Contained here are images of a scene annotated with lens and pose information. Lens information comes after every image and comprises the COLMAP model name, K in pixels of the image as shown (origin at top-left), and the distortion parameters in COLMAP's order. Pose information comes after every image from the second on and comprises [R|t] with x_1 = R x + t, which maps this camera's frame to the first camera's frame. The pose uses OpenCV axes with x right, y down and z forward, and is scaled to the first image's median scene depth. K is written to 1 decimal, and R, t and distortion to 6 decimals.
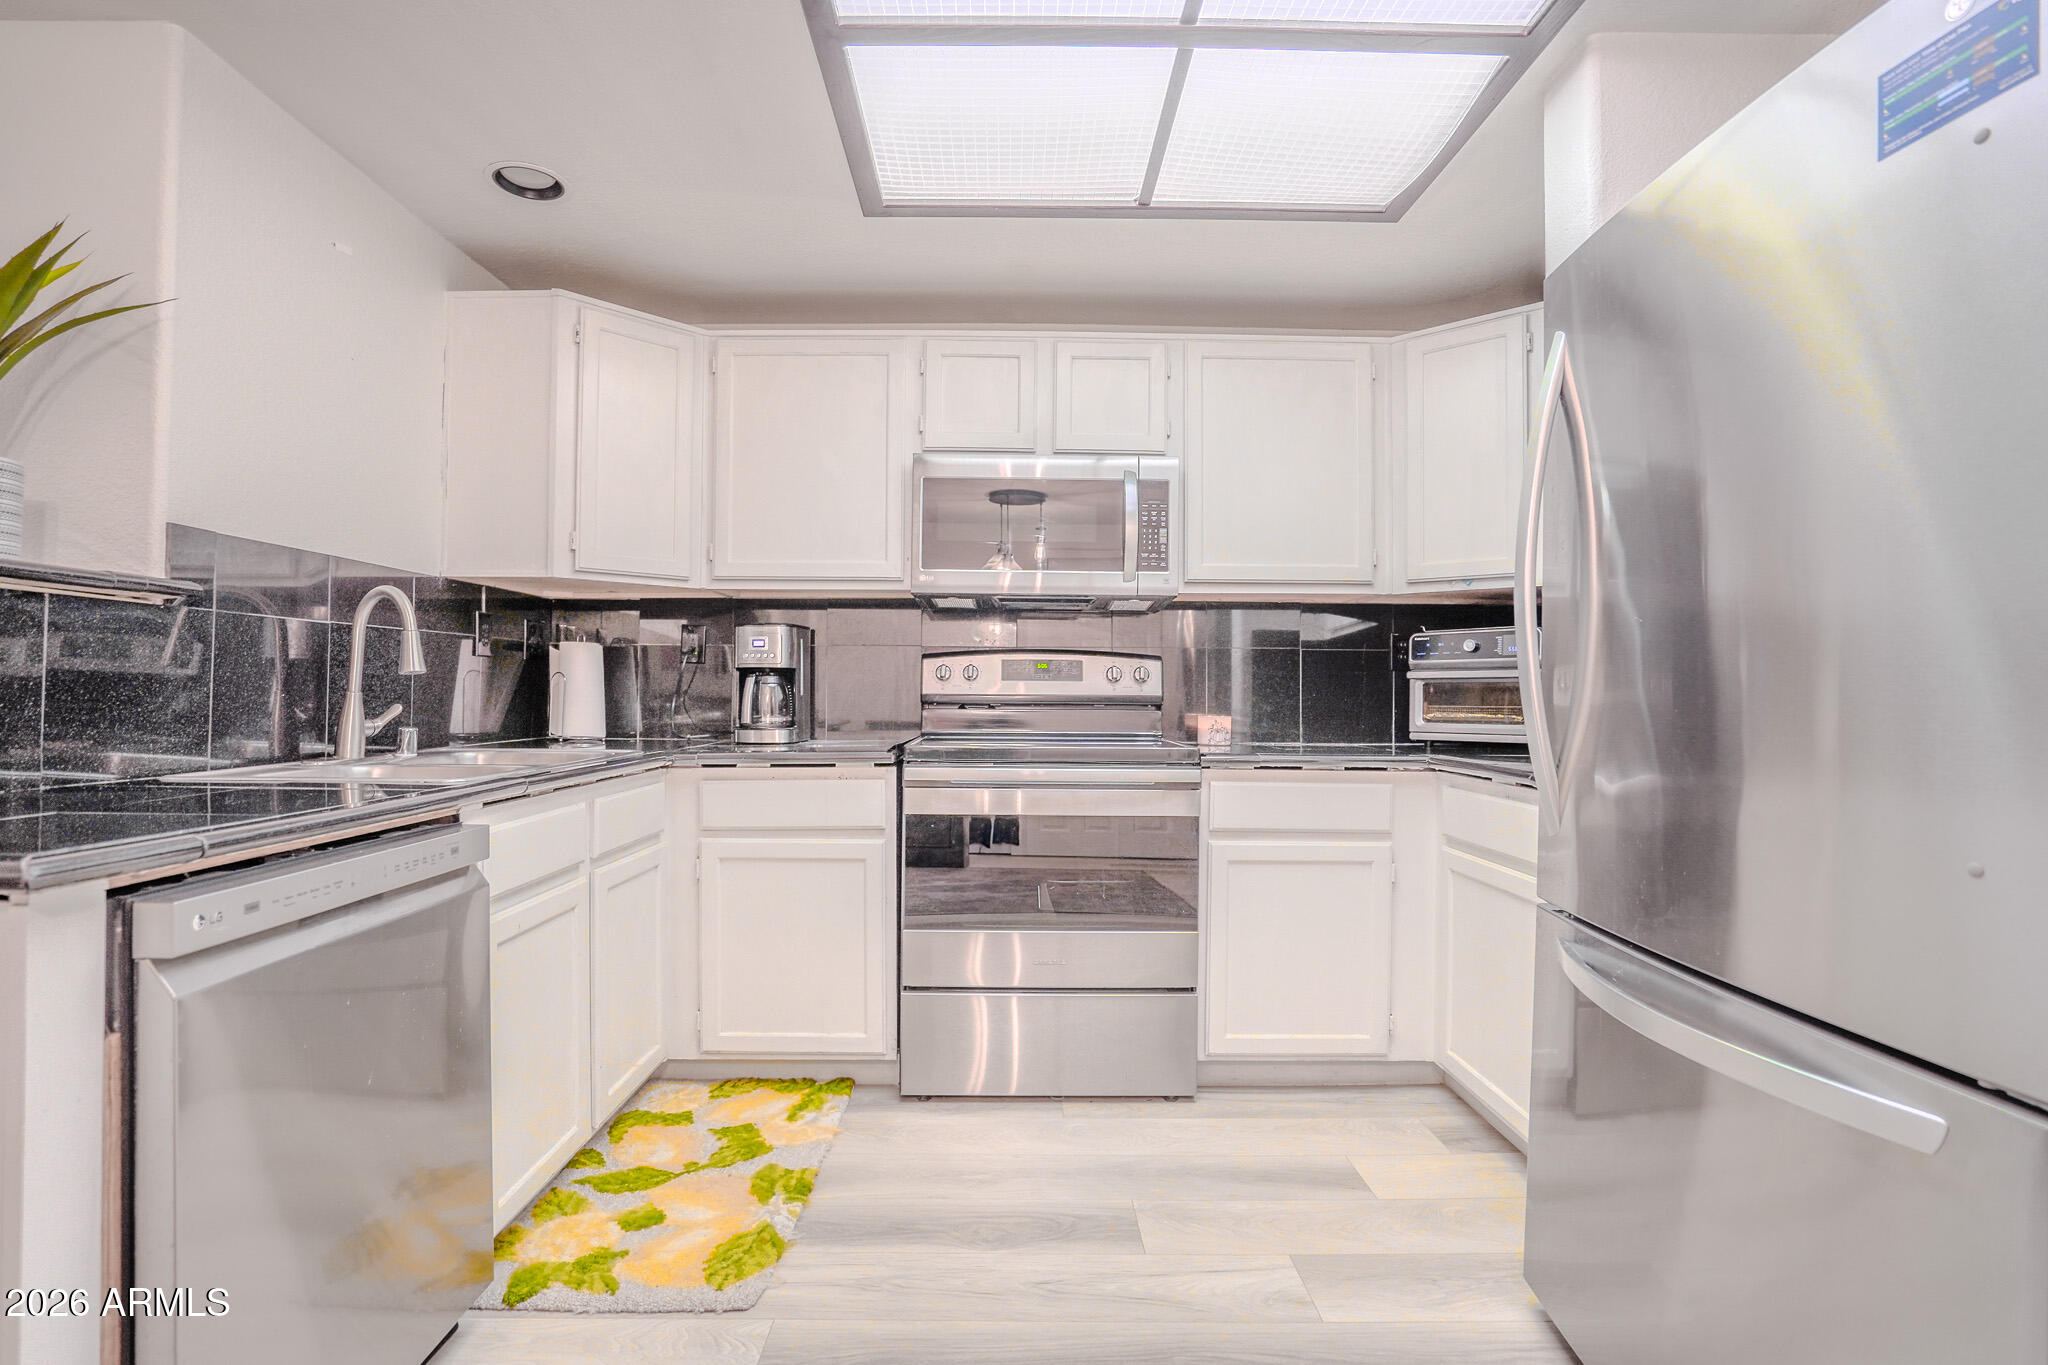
lens RADIAL K [[950.6, 0, 1017.9], [0, 950.6, 685.5], [0, 0, 1]] dist [-0.048070, 0.016234]
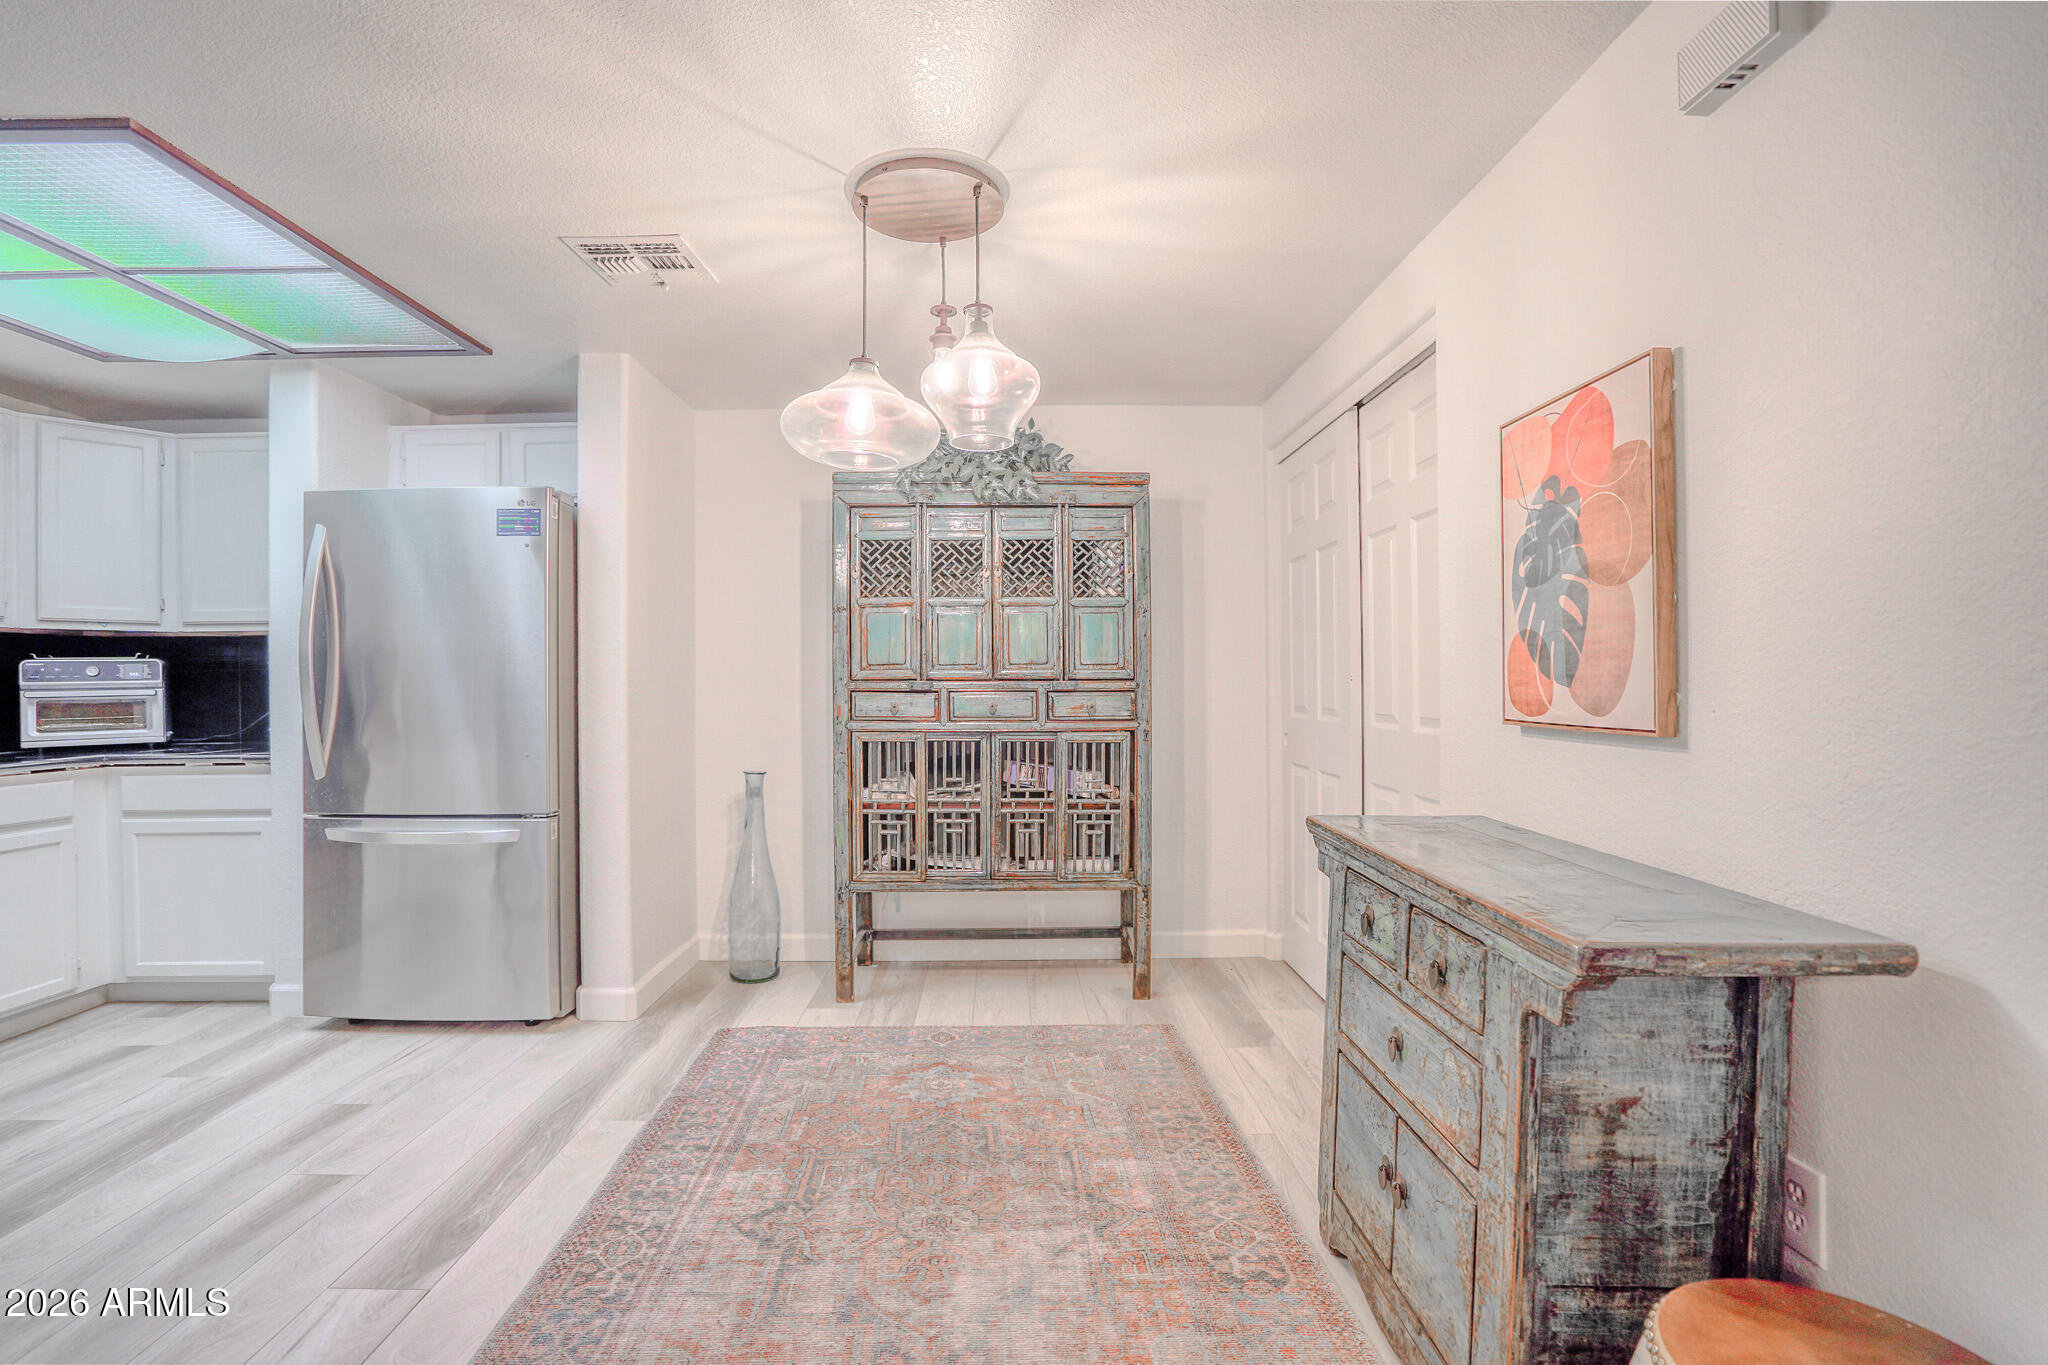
lens RADIAL K [[950.6, 0, 1022.2], [0, 950.6, 684.9], [0, 0, 1]] dist [-0.048070, 0.016234]
pose [[-0.016374, -0.011851, 0.999796, -0.814432], [0.013546, 0.999835, 0.012074, -0.021625], [-0.999774, 0.013741, -0.016211, -0.265458]]
